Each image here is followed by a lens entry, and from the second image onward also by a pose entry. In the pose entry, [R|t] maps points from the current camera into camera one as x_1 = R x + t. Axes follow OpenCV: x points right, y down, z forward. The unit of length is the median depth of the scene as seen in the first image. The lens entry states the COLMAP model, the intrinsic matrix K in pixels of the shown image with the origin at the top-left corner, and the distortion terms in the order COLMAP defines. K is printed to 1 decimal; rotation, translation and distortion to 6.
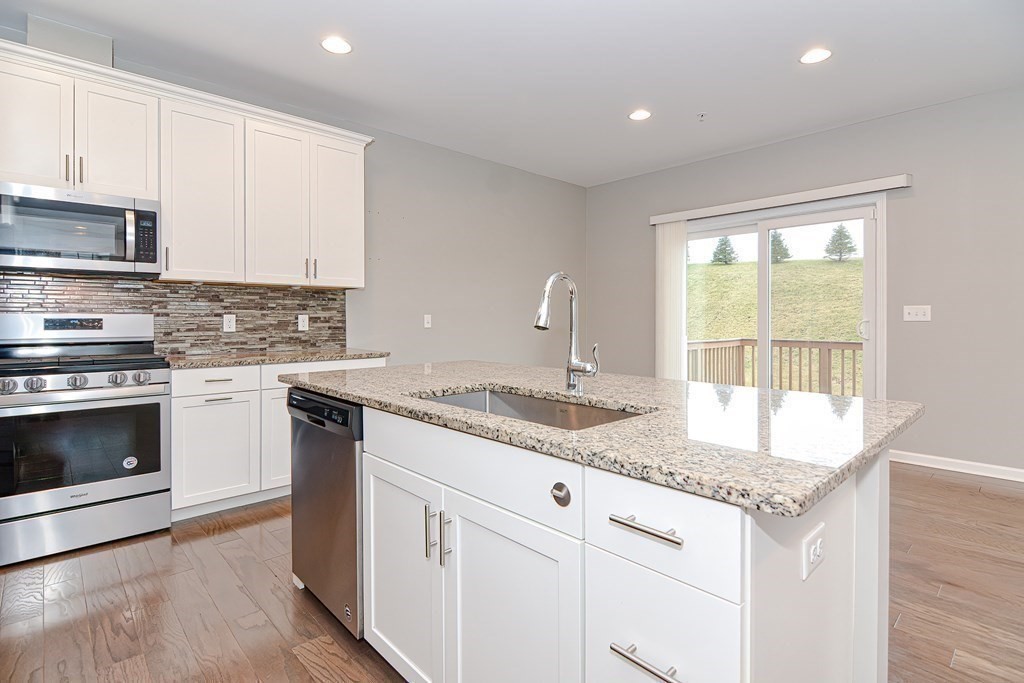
lens RADIAL K [[499.0, 0, 512.0], [0, 499.0, 319.6], [0, 0, 1]] dist [0.002018, -0.007195]
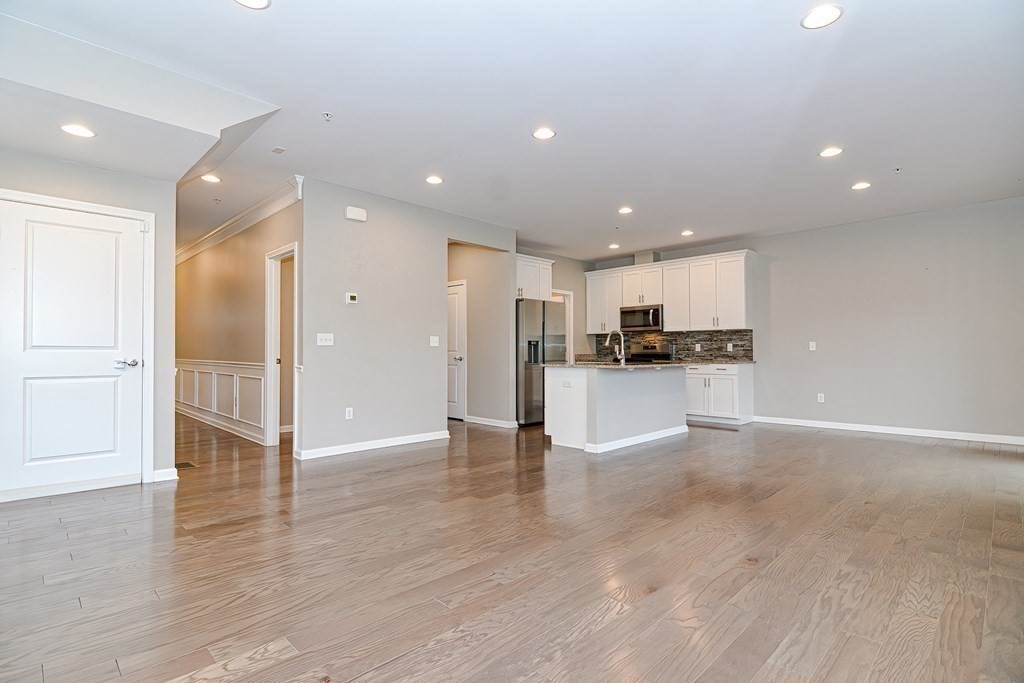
lens RADIAL K [[499.0, 0, 518.0], [0, 499.0, 341.8], [0, 0, 1]] dist [0.002018, -0.007195]
pose [[0.042774, -0.019909, -0.998886, 1.687219], [-0.001958, 0.999798, -0.020011, 0.028432], [0.999083, 0.002812, 0.042727, 0.054545]]
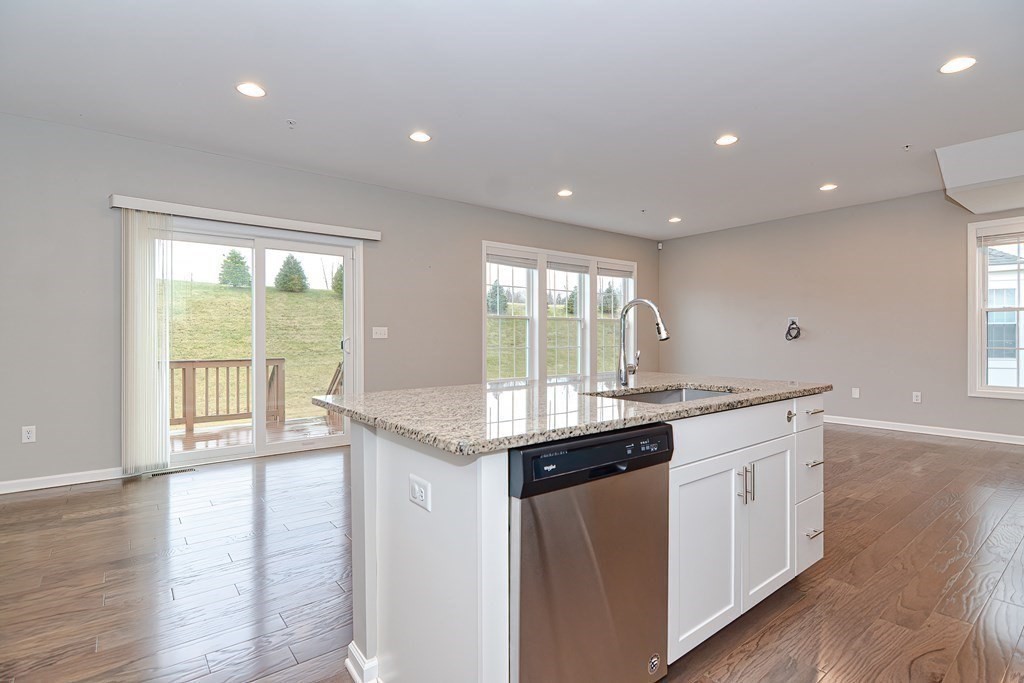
lens RADIAL K [[499.0, 0, 505.8], [0, 499.0, 340.6], [0, 0, 1]] dist [0.002018, -0.007195]
pose [[0.088250, -0.004283, 0.996089, -0.591980], [0.005573, 0.999977, 0.003806, 0.006074], [-0.996083, 0.005216, 0.088272, 0.571246]]
